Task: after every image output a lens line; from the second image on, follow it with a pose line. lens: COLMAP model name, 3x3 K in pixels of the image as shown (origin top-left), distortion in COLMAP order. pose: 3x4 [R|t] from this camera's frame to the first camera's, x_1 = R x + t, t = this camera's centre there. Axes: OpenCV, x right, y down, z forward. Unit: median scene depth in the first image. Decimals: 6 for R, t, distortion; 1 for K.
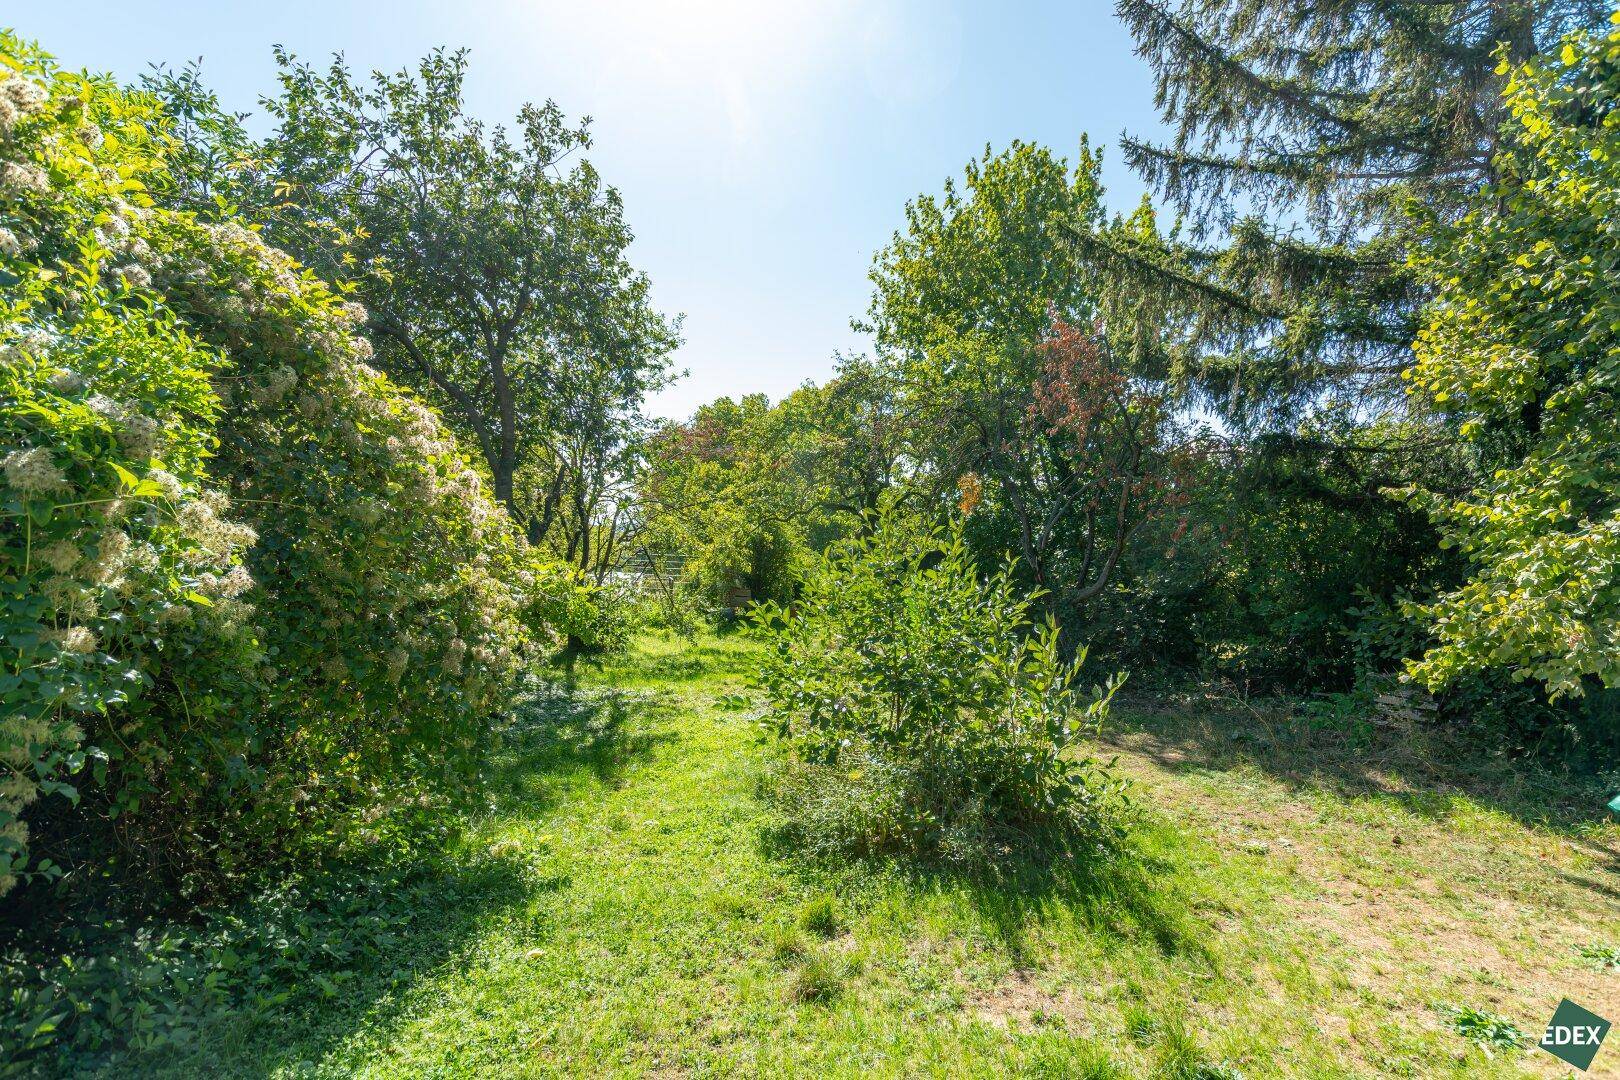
lens RADIAL K [[772.8, 0, 829.7], [0, 772.8, 536.5], [0, 0, 1]] dist [-0.000045, 0.000184]
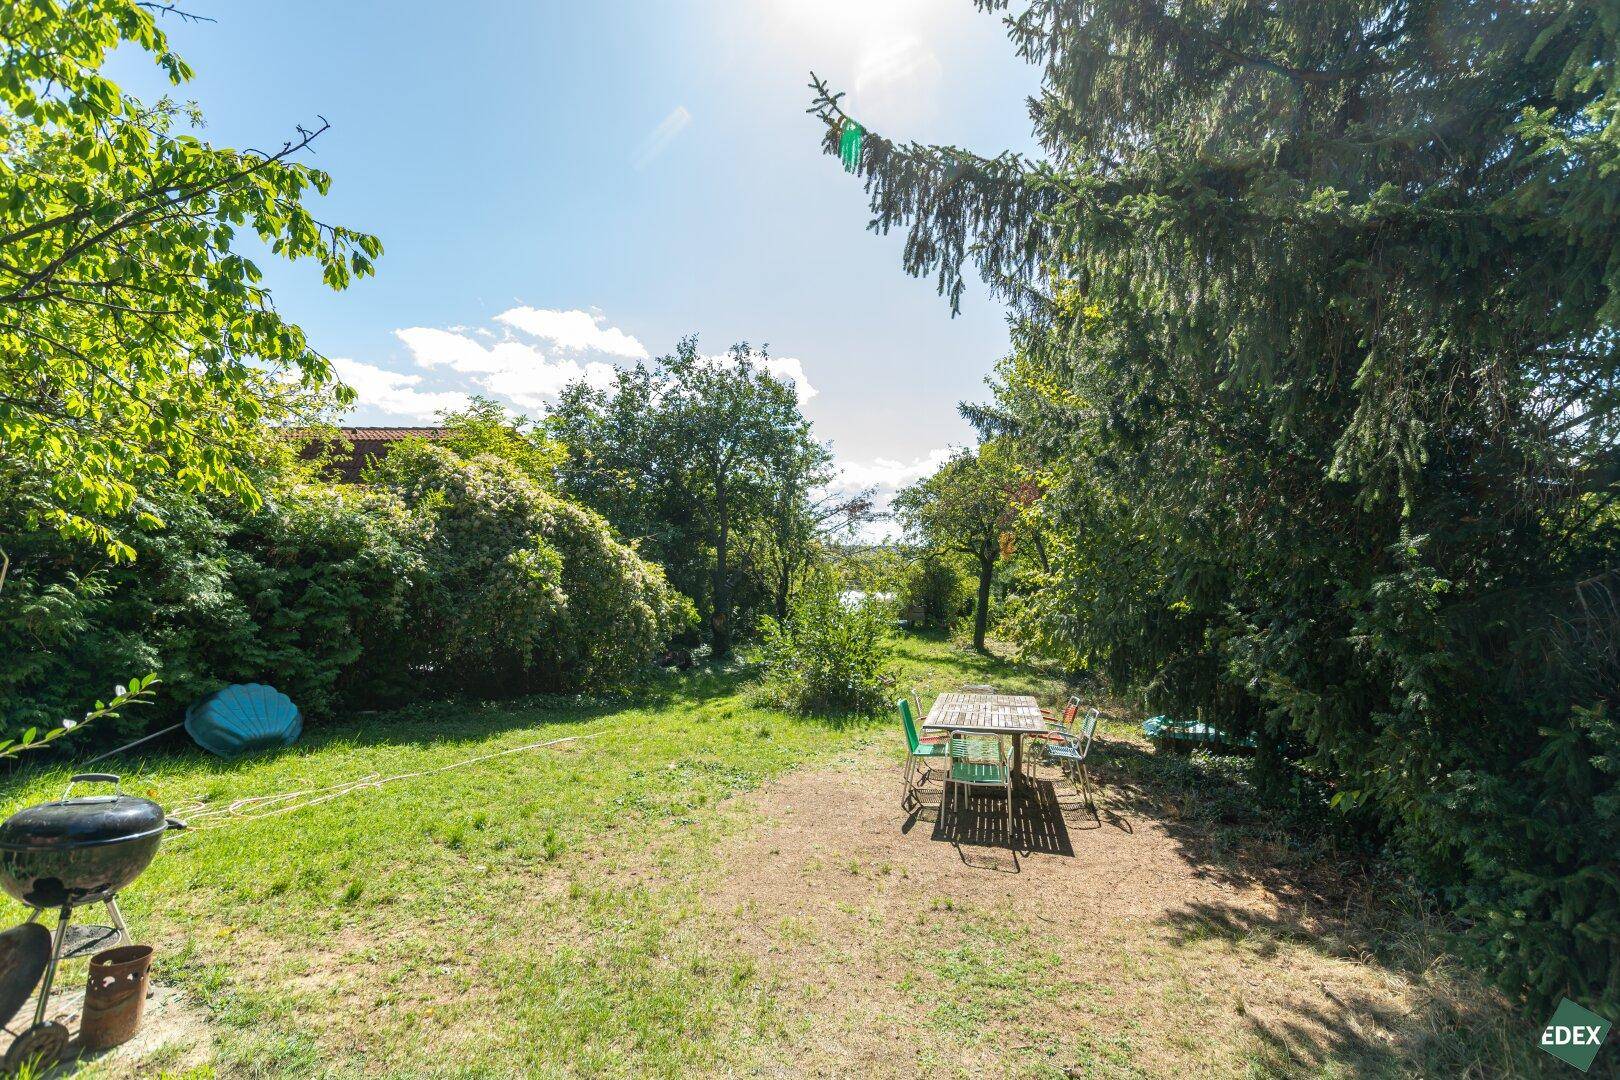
lens RADIAL K [[772.8, 0, 829.7], [0, 772.8, 536.5], [0, 0, 1]] dist [-0.000045, 0.000184]
pose [[0.903613, -0.017264, -0.428003, 0.738654], [0.009397, 0.999746, -0.020486, -0.070869], [0.428248, 0.014489, 0.903545, -0.696914]]
